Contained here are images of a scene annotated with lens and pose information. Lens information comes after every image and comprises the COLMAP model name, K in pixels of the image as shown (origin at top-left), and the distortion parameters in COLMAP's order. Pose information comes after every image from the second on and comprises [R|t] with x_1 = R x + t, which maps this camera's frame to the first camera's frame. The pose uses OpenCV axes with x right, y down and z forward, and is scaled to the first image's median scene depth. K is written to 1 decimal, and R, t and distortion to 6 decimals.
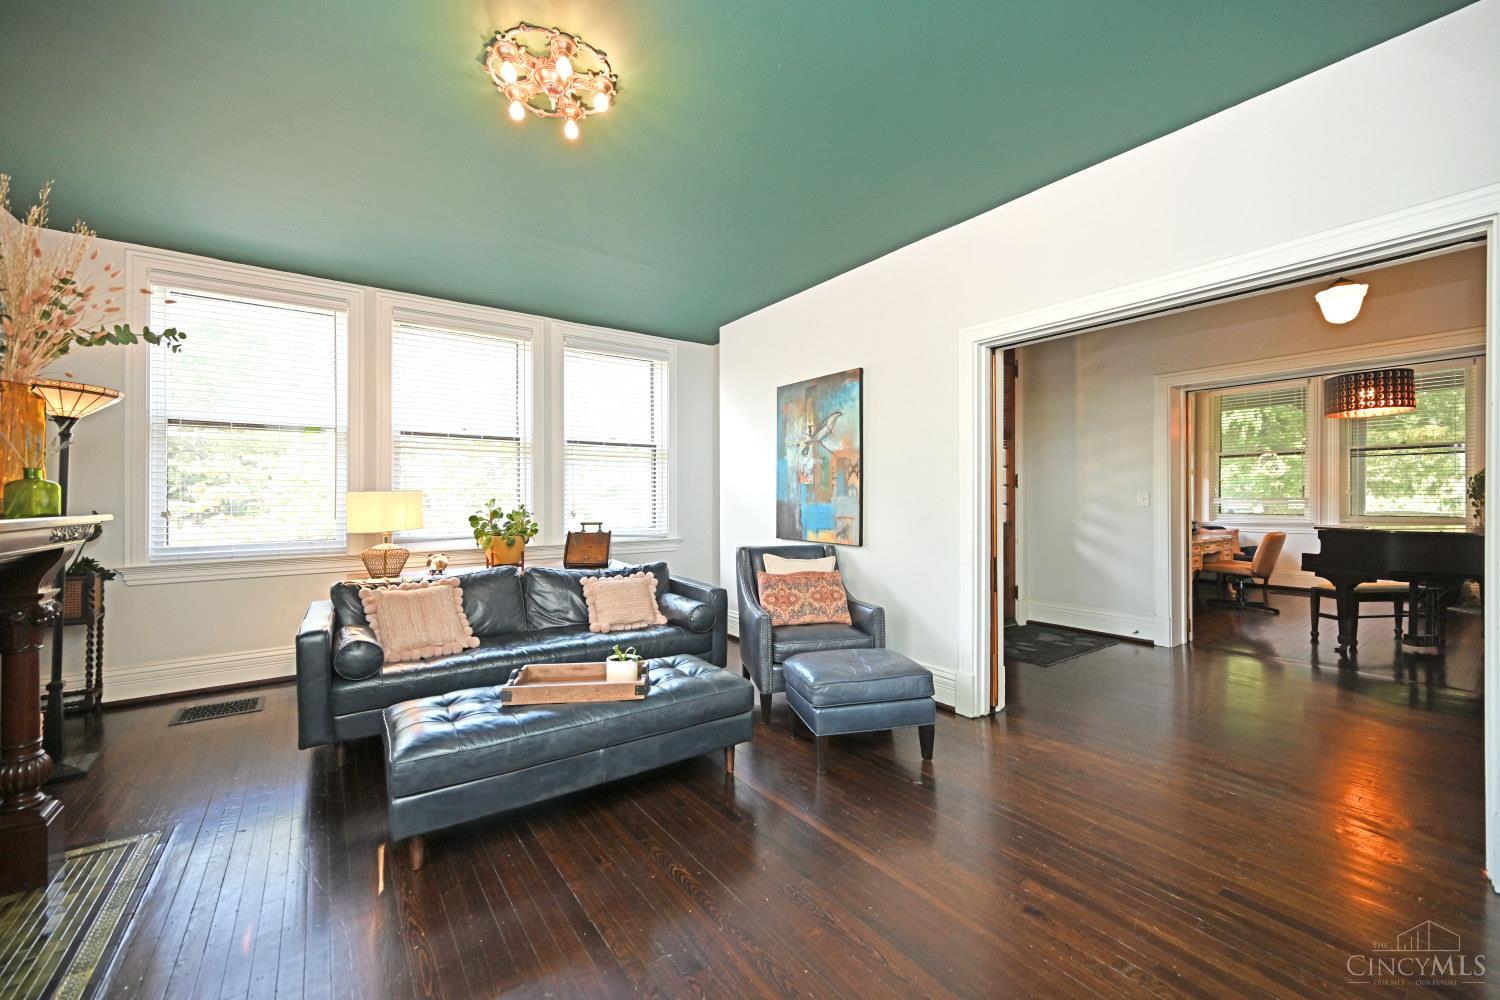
lens RADIAL K [[598.2, 0, 753.8], [0, 598.2, 497.5], [0, 0, 1]] dist [0.001371, 0.000556]
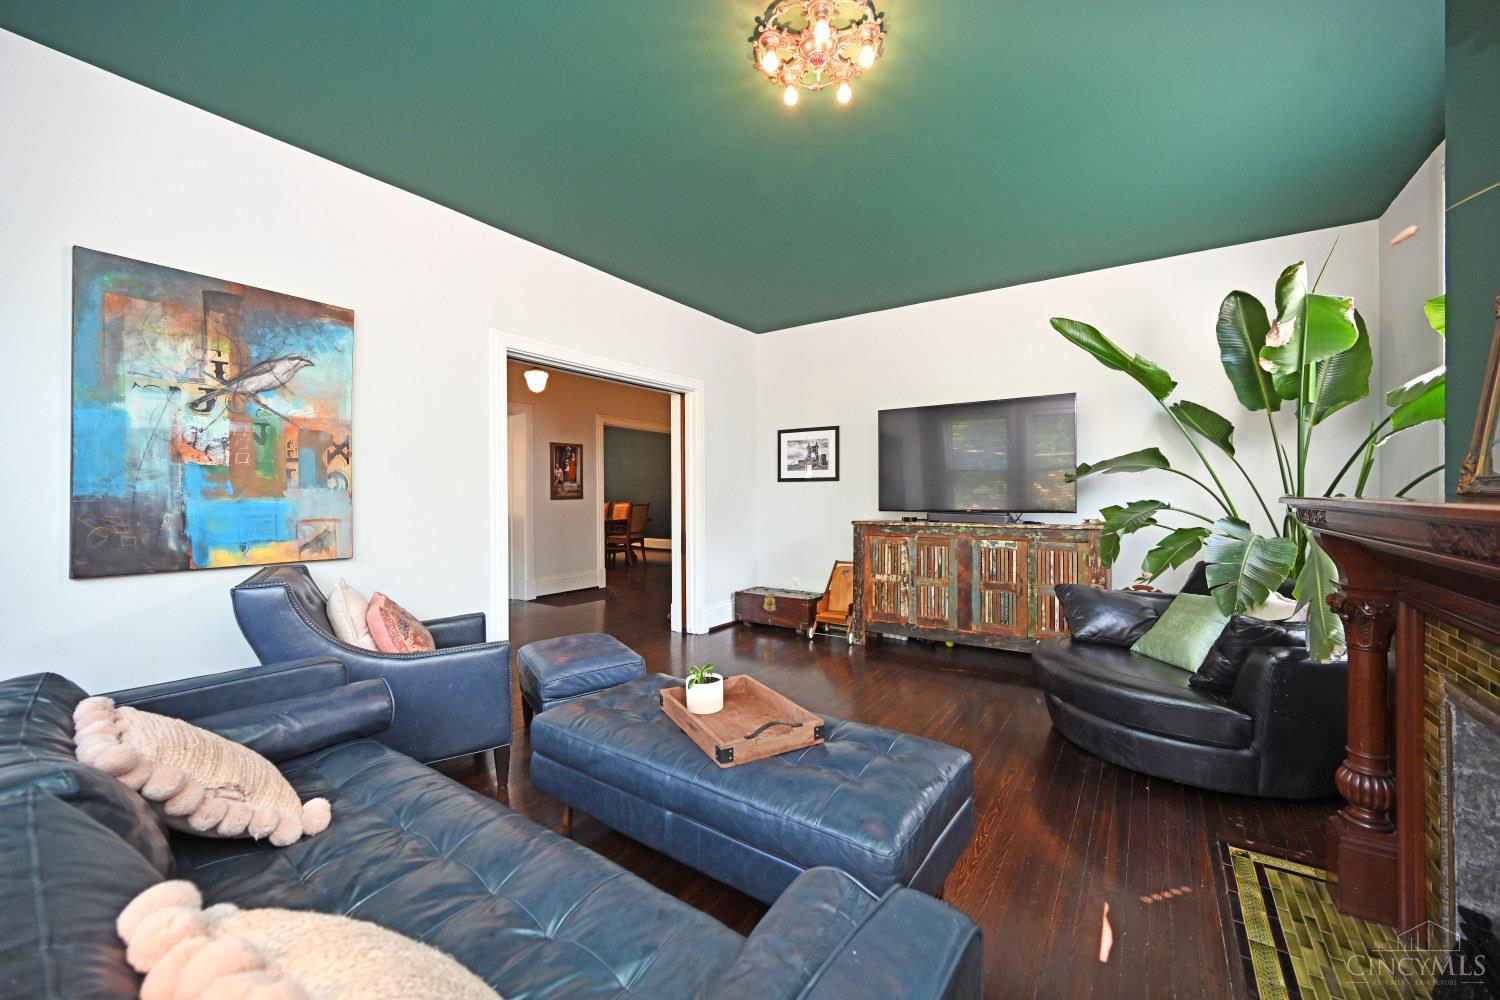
lens RADIAL K [[598.2, 0, 753.1], [0, 598.2, 495.3], [0, 0, 1]] dist [0.001371, 0.000556]
pose [[-0.341883, 0.008028, 0.939708, -0.799824], [0.010515, 0.999934, -0.004717, 0.017554], [-0.939684, 0.008268, -0.341945, 0.957827]]
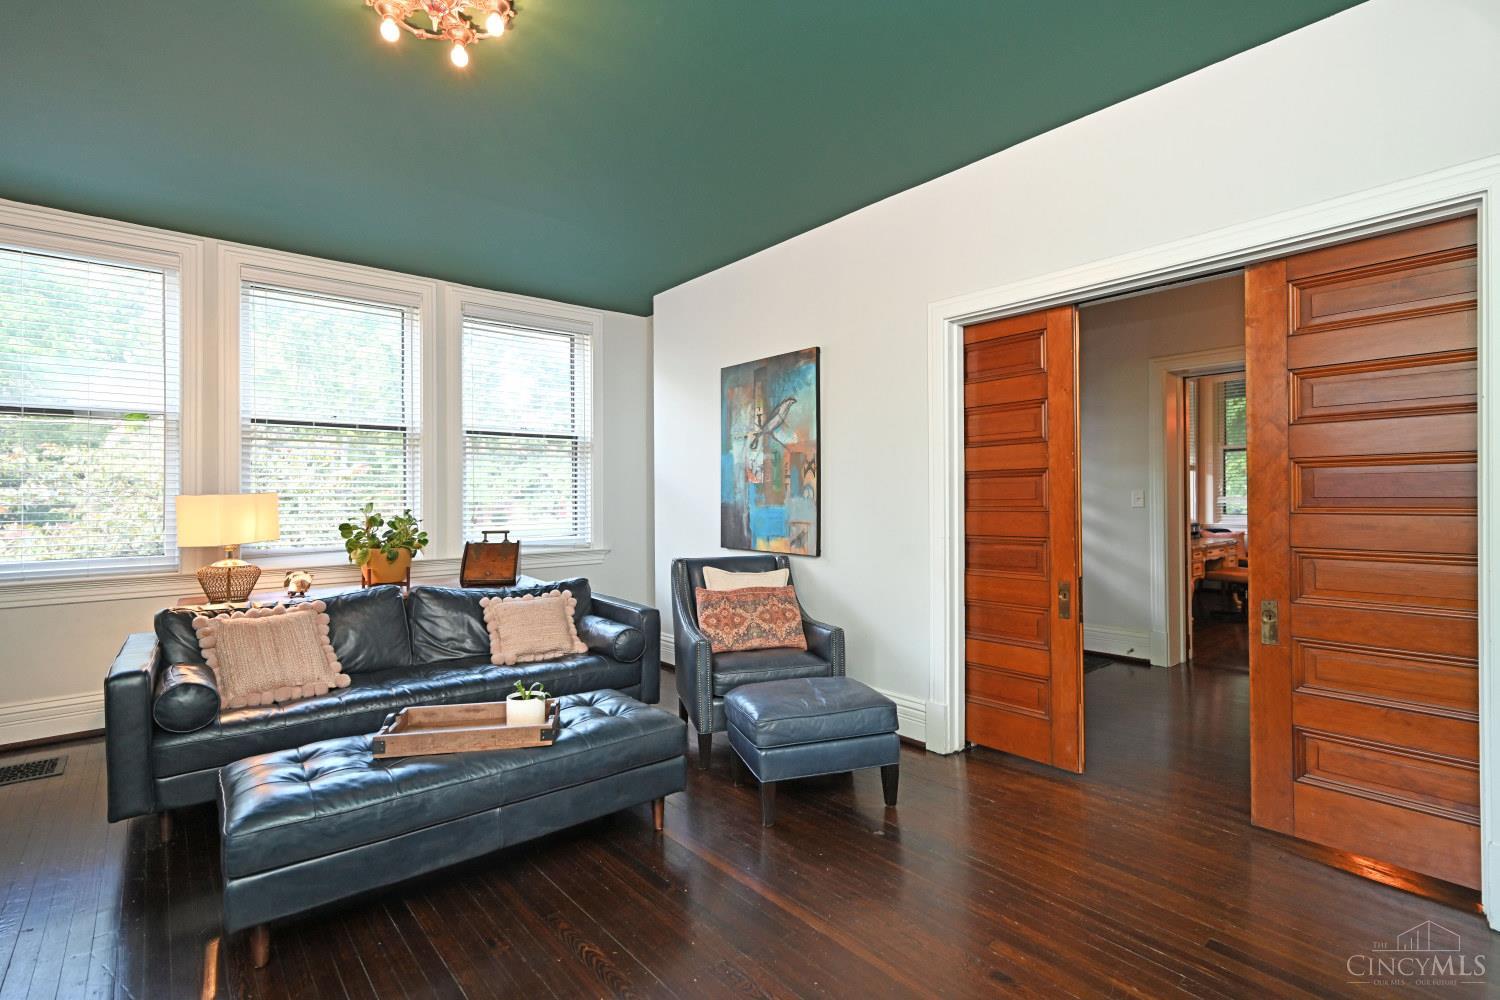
lens RADIAL K [[712.1, 0, 758.7], [0, 712.1, 493.8], [0, 0, 1]] dist [0.002761, 0.000591]
pose [[0.997183, -0.004221, 0.074882, 0.022735], [0.004579, 0.999979, -0.004616, -0.003910], [-0.074861, 0.004946, 0.997182, -0.005066]]
